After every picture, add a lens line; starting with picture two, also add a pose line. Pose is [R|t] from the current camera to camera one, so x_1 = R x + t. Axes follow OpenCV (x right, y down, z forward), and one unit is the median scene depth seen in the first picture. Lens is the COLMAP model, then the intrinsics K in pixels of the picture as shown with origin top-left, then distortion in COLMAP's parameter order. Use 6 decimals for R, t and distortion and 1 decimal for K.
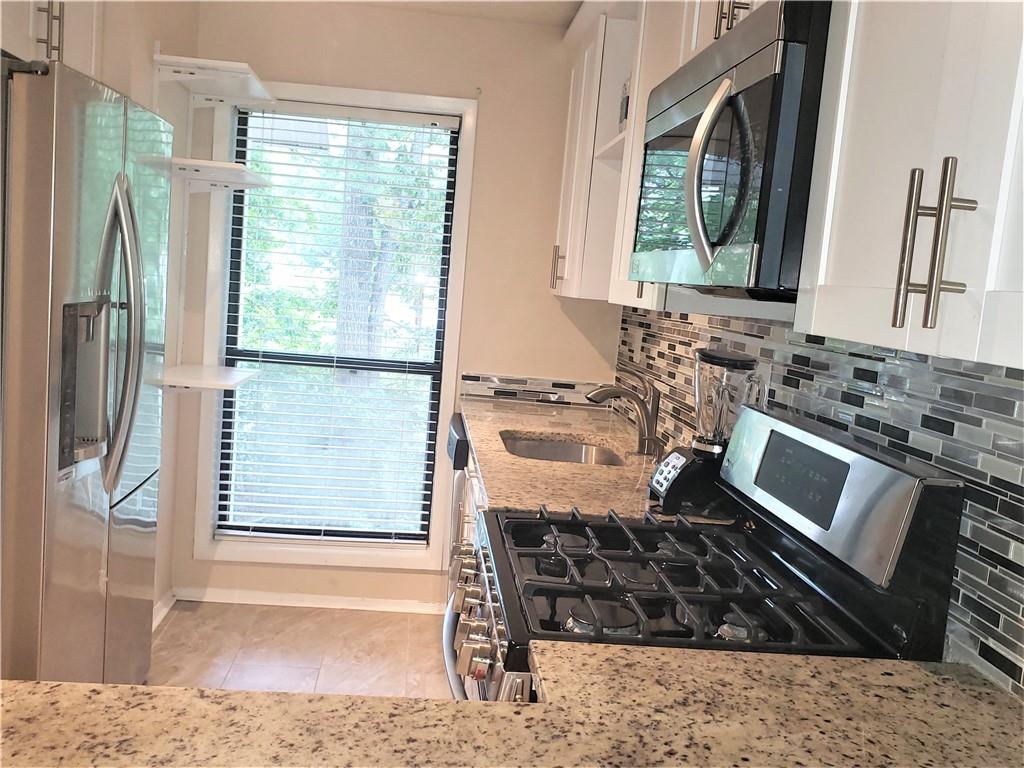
lens RADIAL K [[951.8, 0, 499.6], [0, 951.8, 390.4], [0, 0, 1]] dist [0.022242, 0.000000]
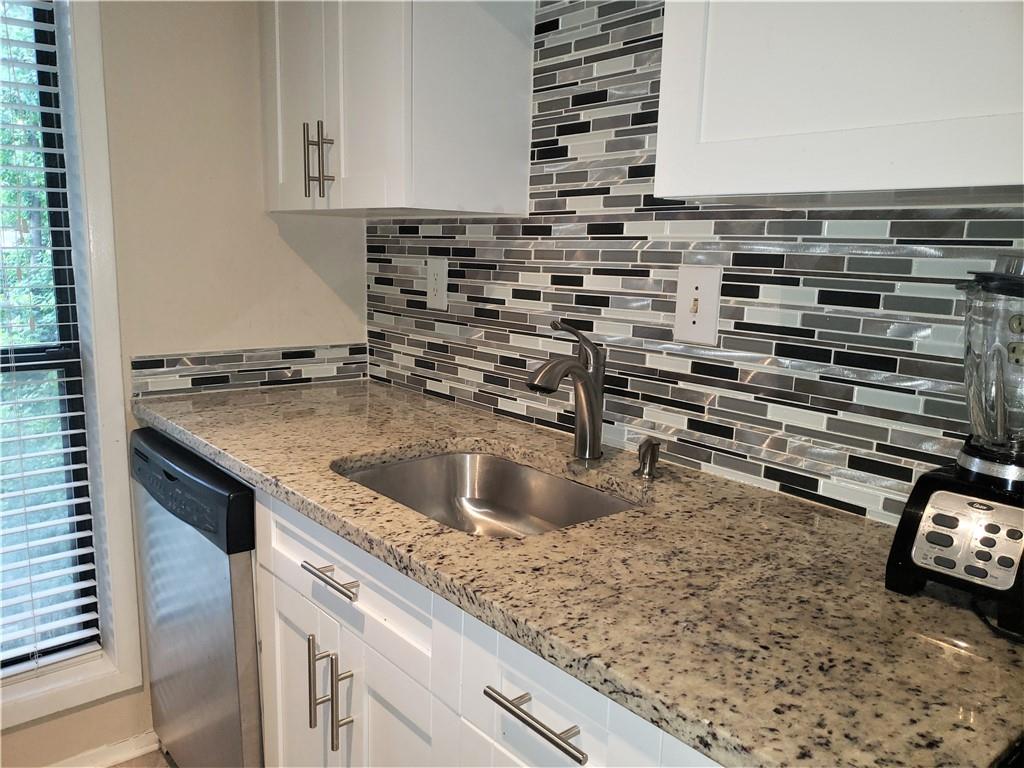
lens RADIAL K [[801.1, 0, 513.3], [0, 801.1, 387.5], [0, 0, 1]] dist [0.056848, -0.052037]
pose [[0.810999, -0.165819, 0.561057, -0.154170], [0.111691, 0.985238, 0.129737, -0.046272], [-0.574288, -0.042552, 0.817547, 0.550332]]
